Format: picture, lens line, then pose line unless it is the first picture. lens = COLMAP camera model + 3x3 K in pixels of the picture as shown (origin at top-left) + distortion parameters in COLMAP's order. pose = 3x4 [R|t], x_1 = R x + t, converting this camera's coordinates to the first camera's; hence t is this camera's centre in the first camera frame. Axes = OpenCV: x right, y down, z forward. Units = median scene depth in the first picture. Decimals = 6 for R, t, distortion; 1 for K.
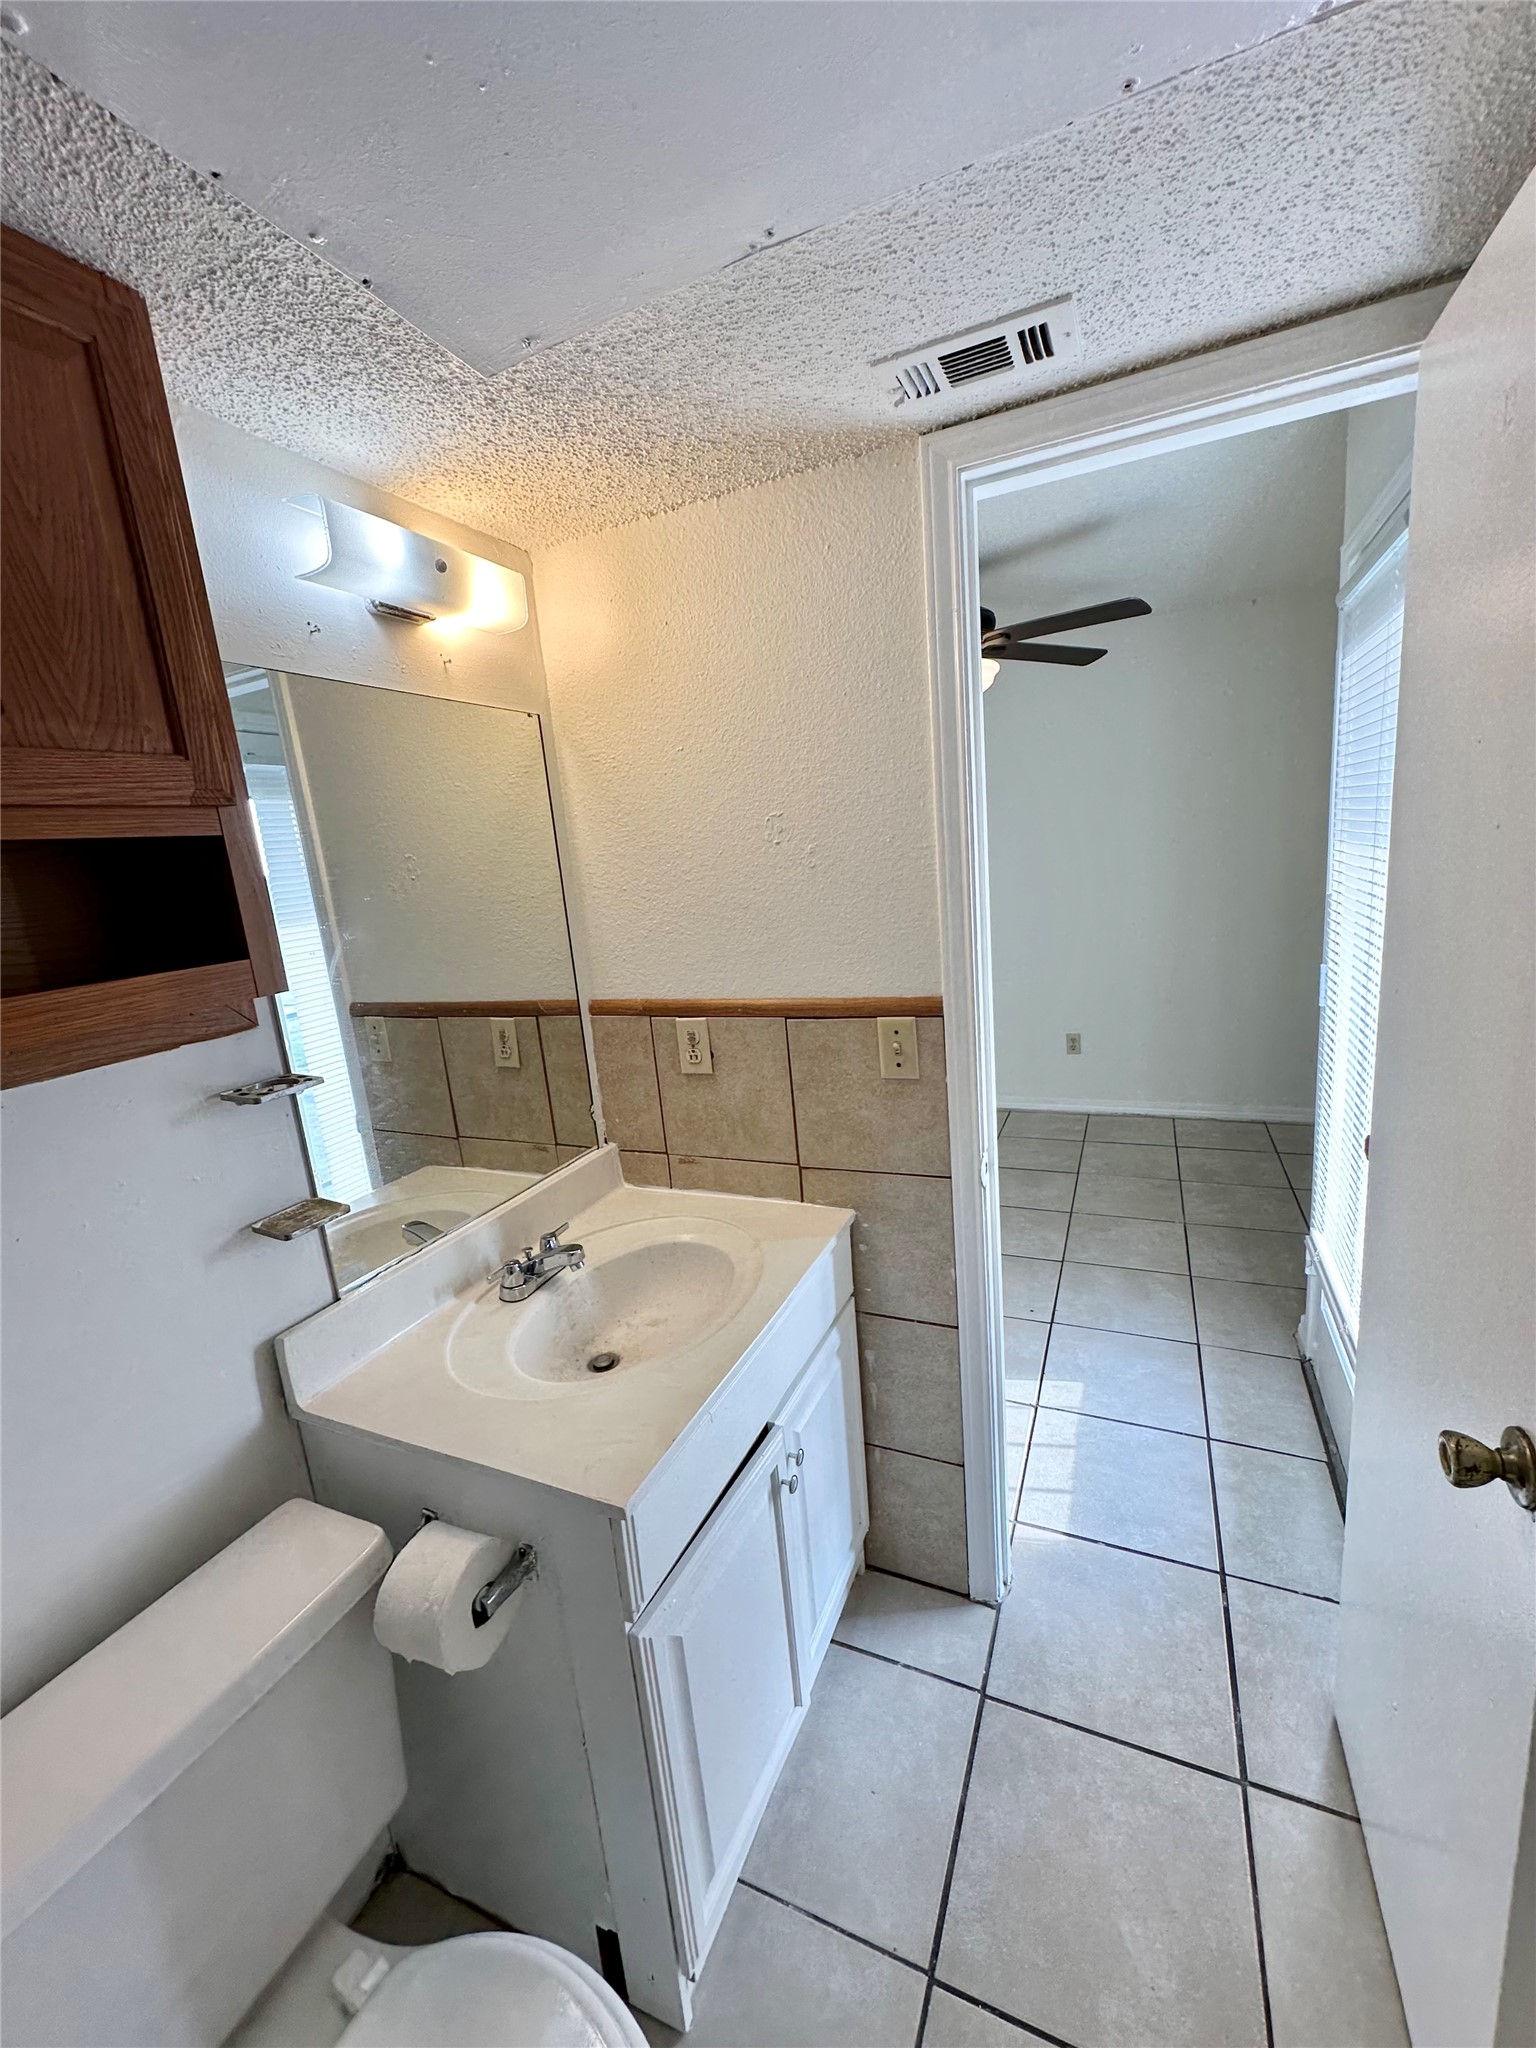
lens RADIAL K [[821.0, 0, 772.2], [0, 821.0, 1025.9], [0, 0, 1]] dist [-0.002532, 0.001217]
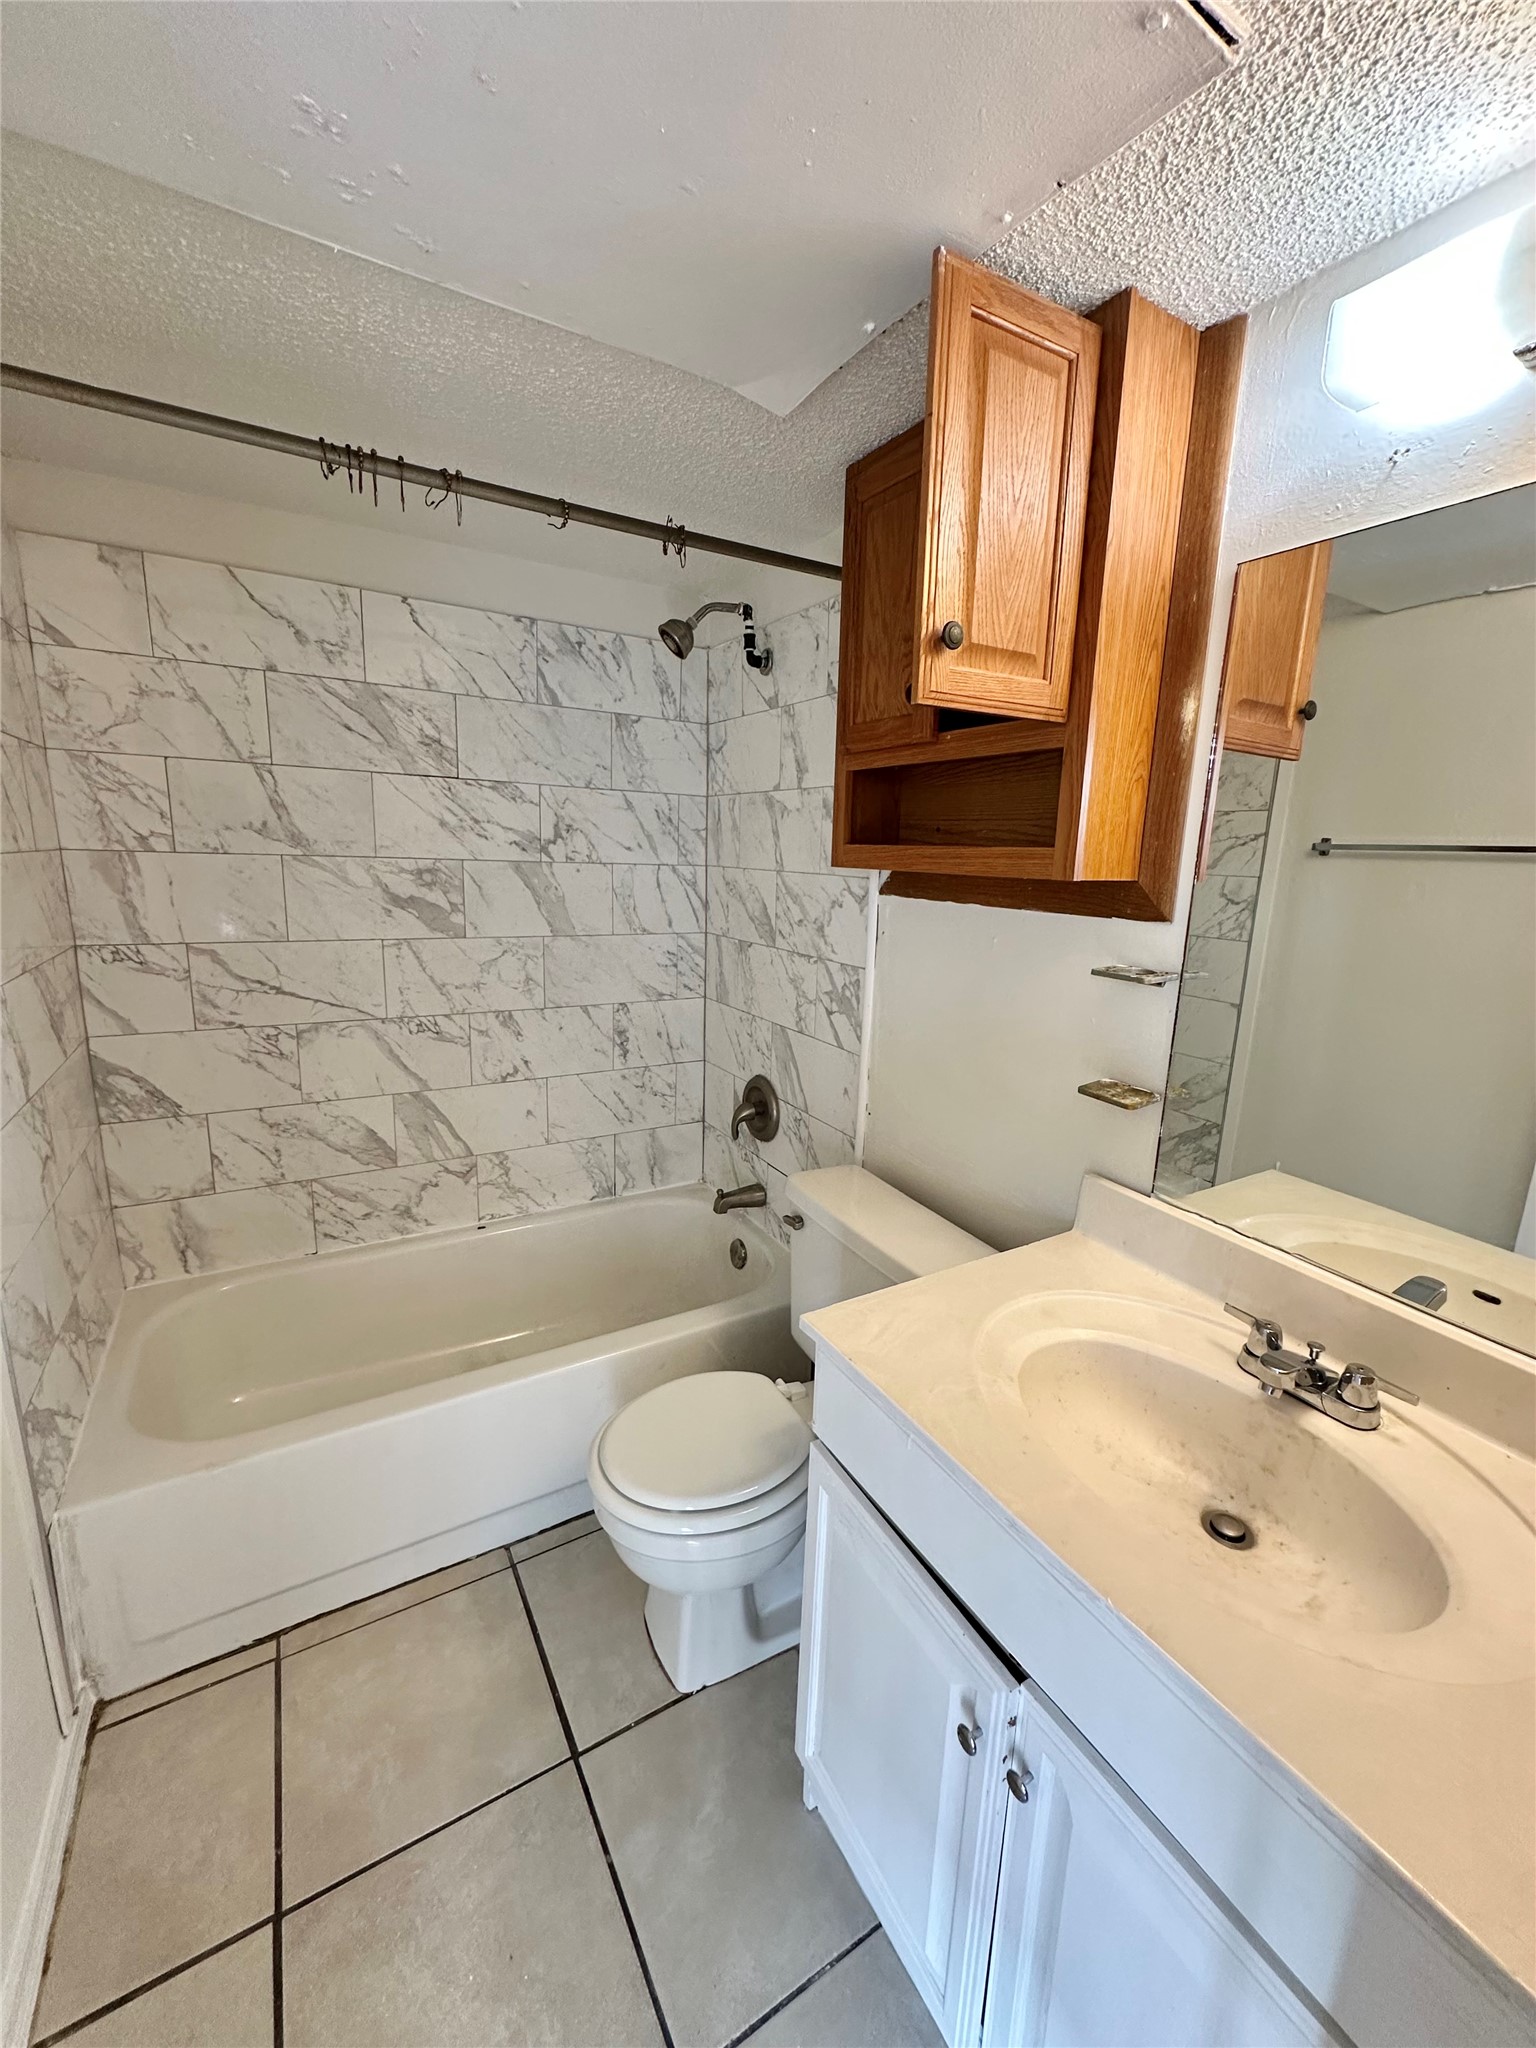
lens RADIAL K [[821.0, 0, 771.3], [0, 821.0, 1021.3], [0, 0, 1]] dist [-0.002532, 0.001217]
pose [[-0.582334, 0.237843, -0.777379, 0.496695], [-0.141196, 0.912121, 0.384837, -0.197299], [0.800594, 0.333867, -0.497576, 1.027703]]
